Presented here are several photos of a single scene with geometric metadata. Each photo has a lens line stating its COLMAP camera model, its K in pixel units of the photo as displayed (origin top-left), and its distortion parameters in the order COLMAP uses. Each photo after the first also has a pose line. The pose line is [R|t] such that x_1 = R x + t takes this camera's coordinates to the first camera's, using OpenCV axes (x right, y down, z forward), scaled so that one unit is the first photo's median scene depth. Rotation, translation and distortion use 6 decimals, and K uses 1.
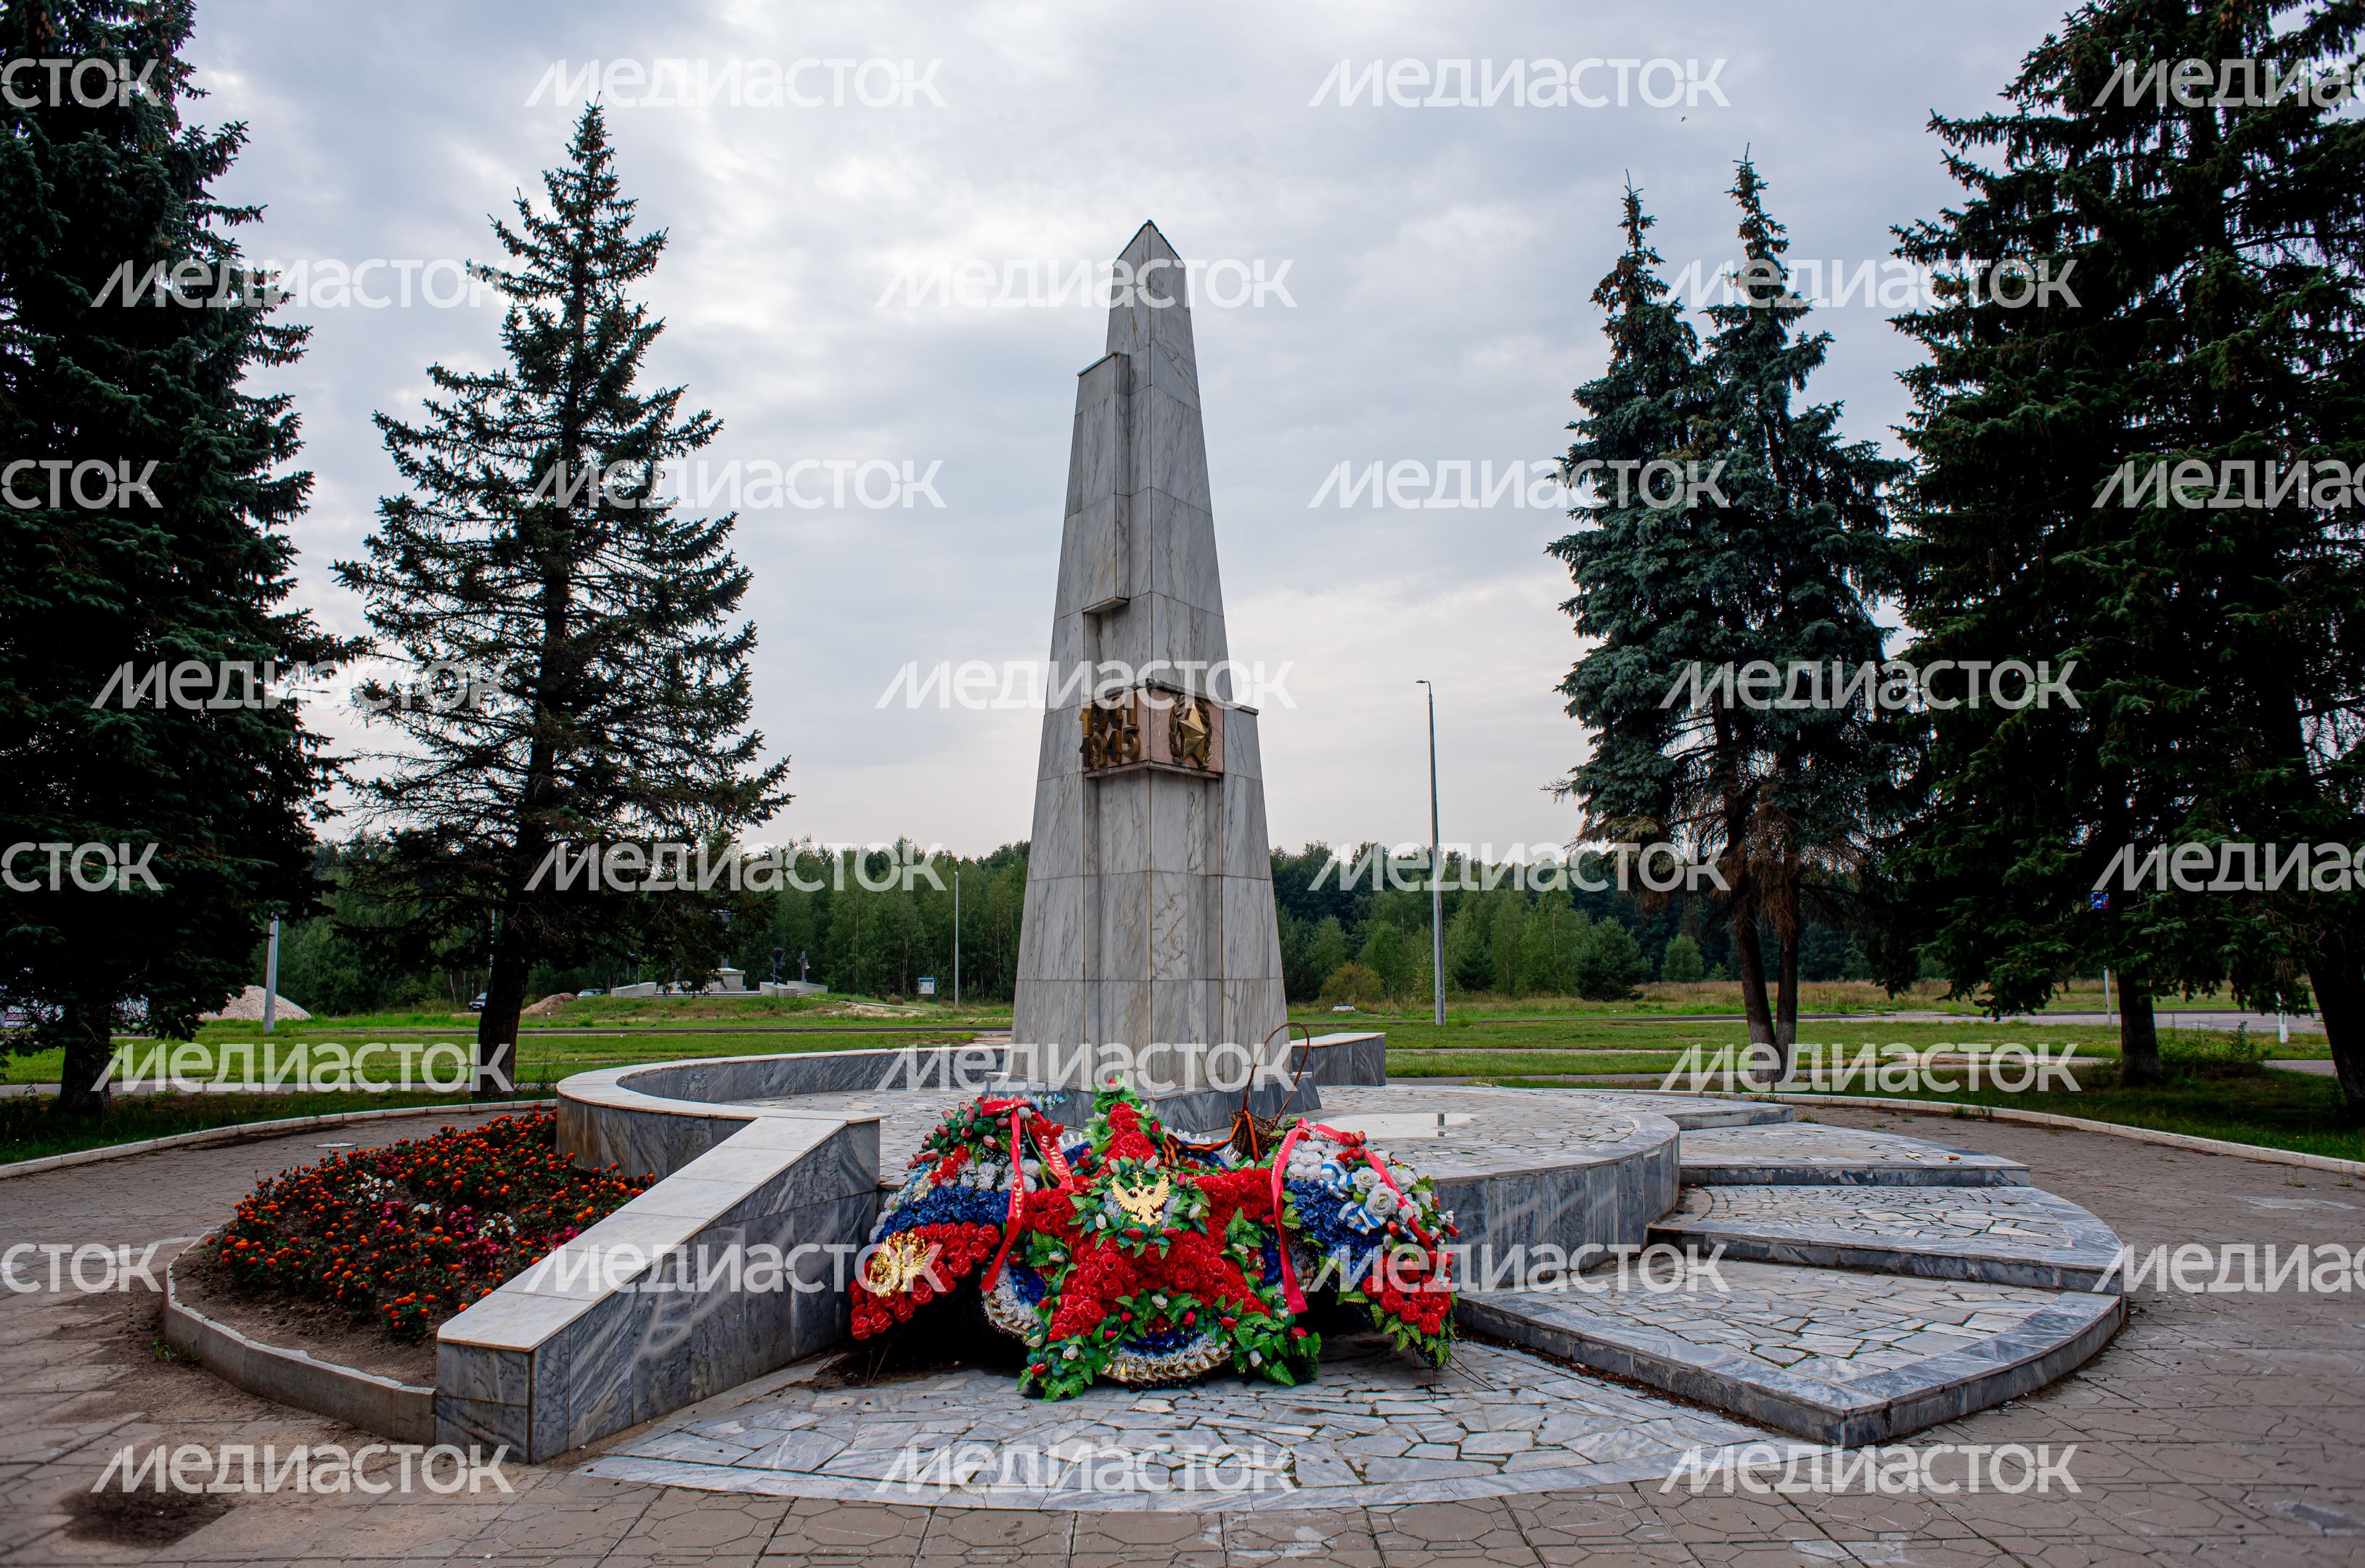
lens RADIAL K [[1709.0, 0, 1156.4], [0, 1709.0, 775.2], [0, 0, 1]] dist [-0.082178, 0.075841]
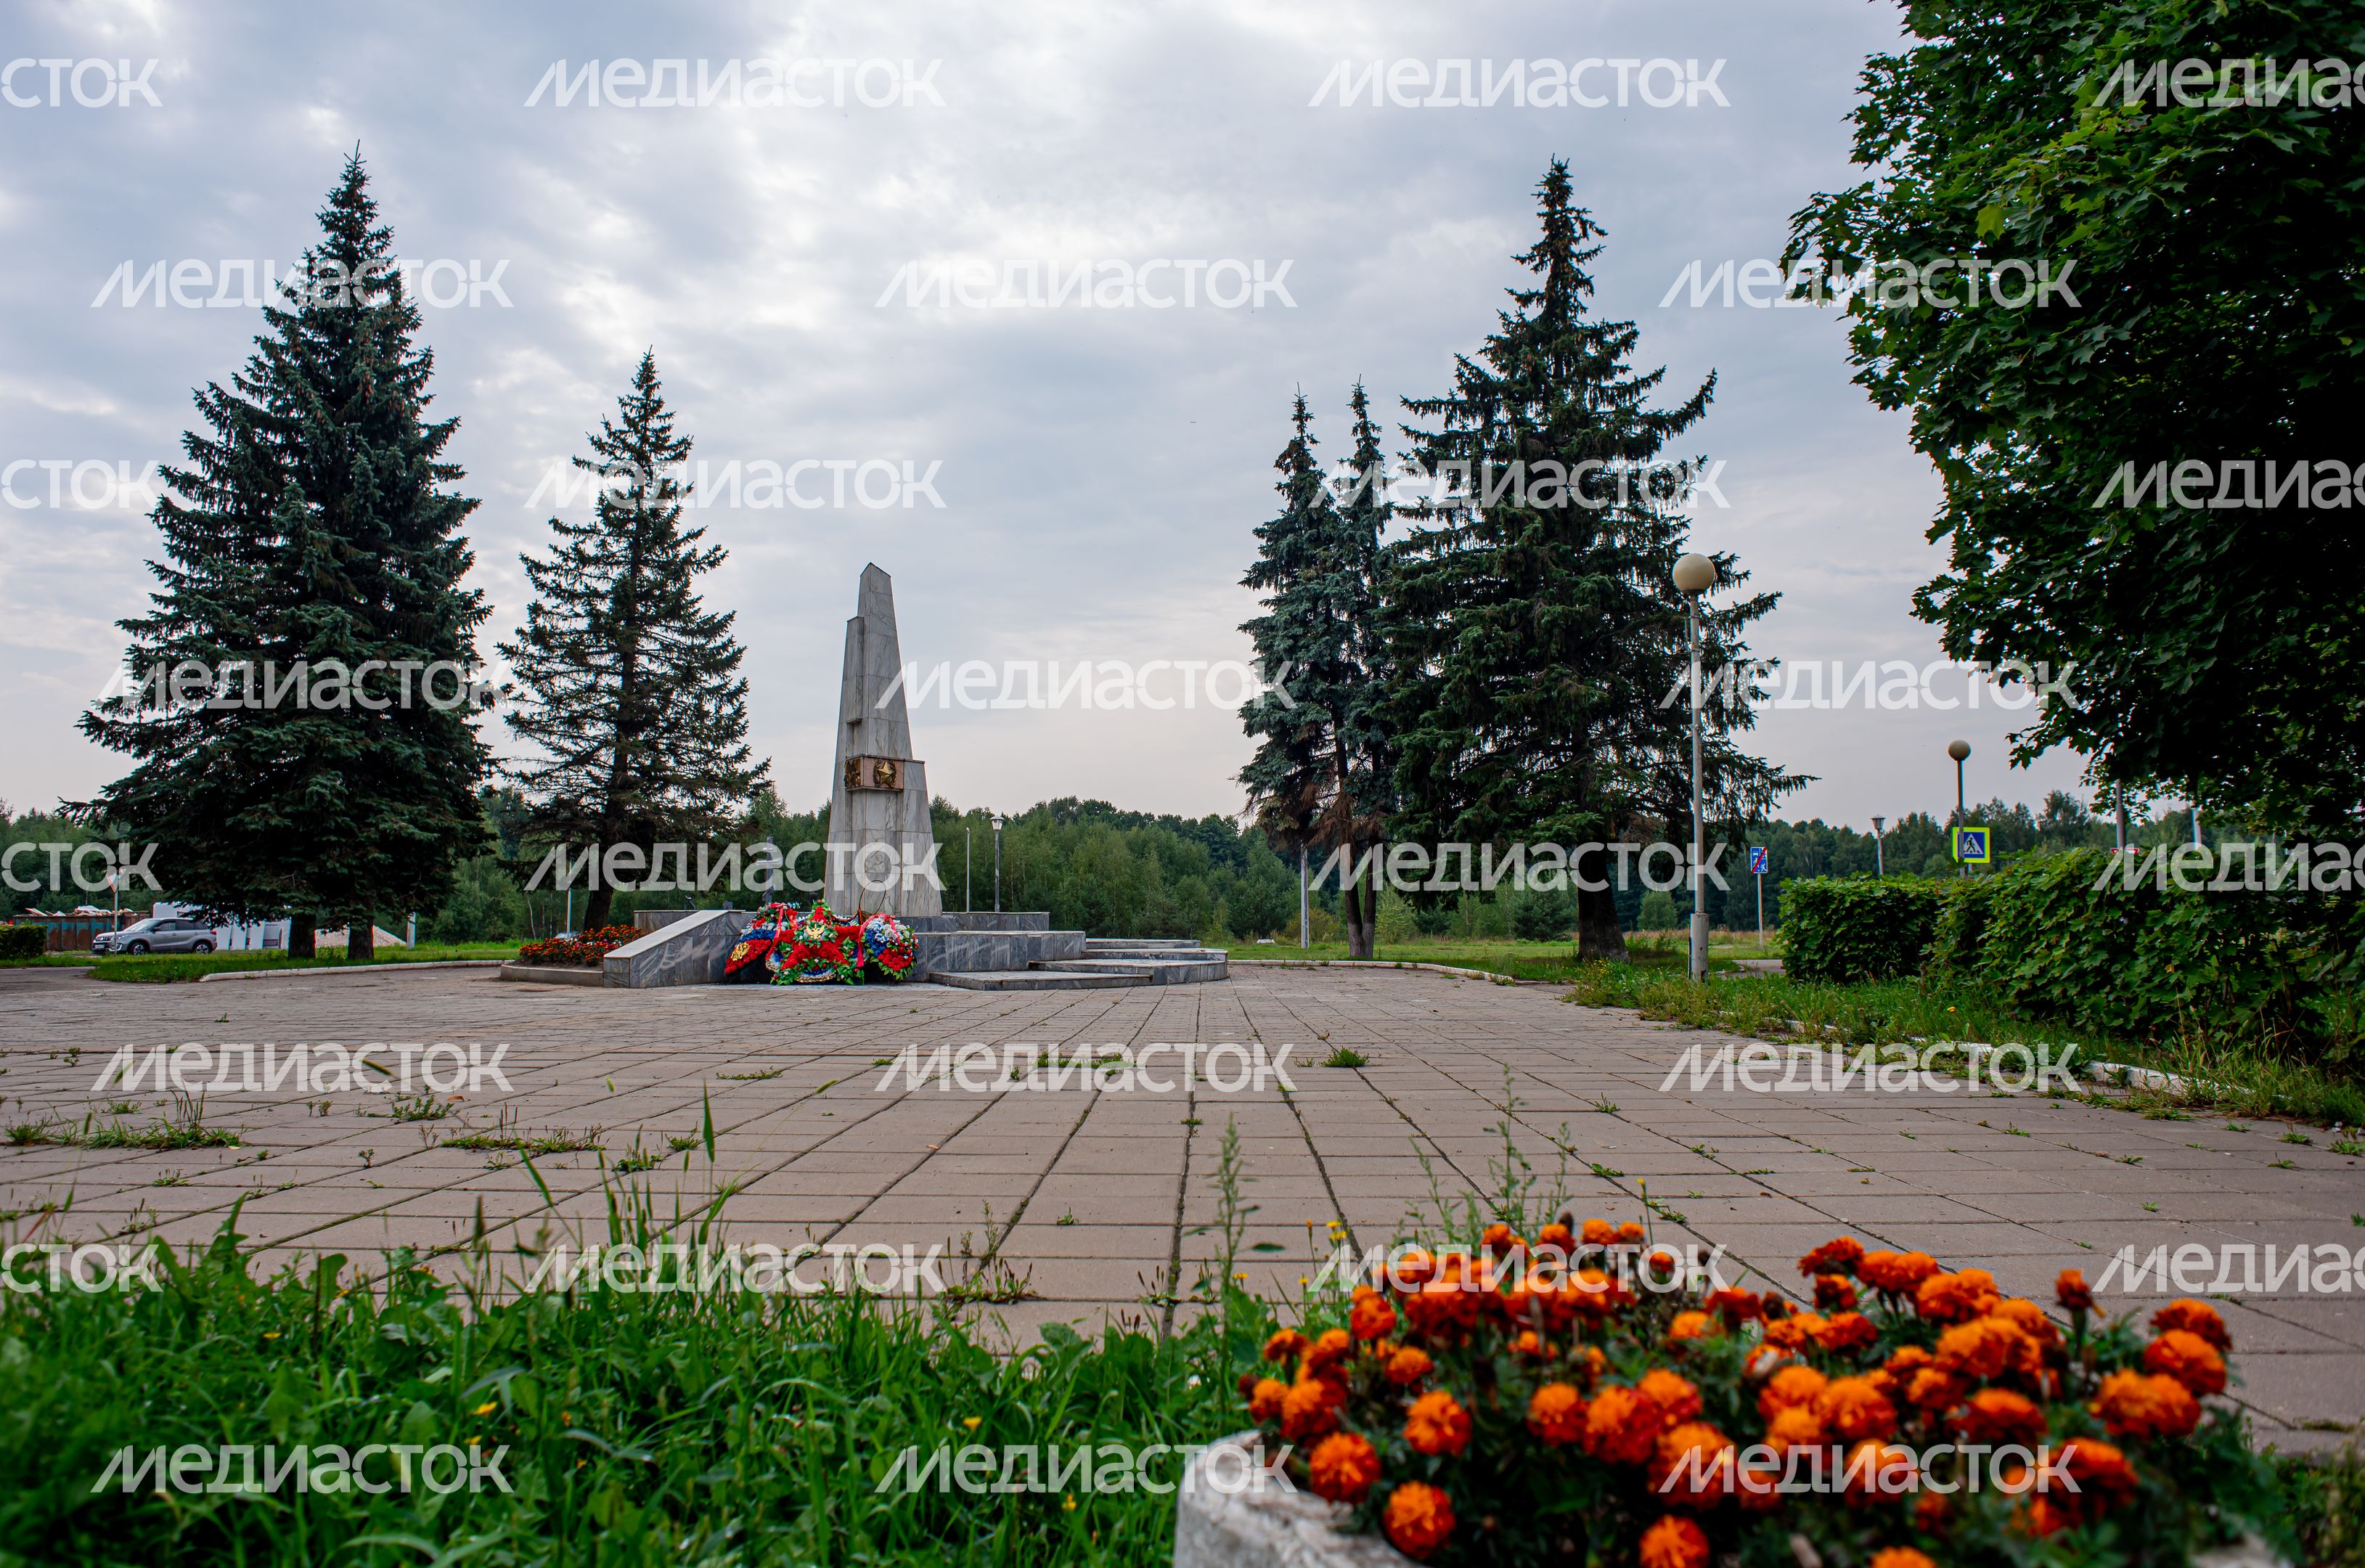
lens RADIAL K [[1889.0, 0, 1210.8], [0, 1889.0, 756.4], [0, 0, 1]] dist [-0.096813, 0.104300]
pose [[0.999419, 0.001386, -0.034050, 0.273935], [-0.000736, 0.999818, 0.019075, -0.047937], [0.034071, -0.019039, 0.999238, -0.802455]]
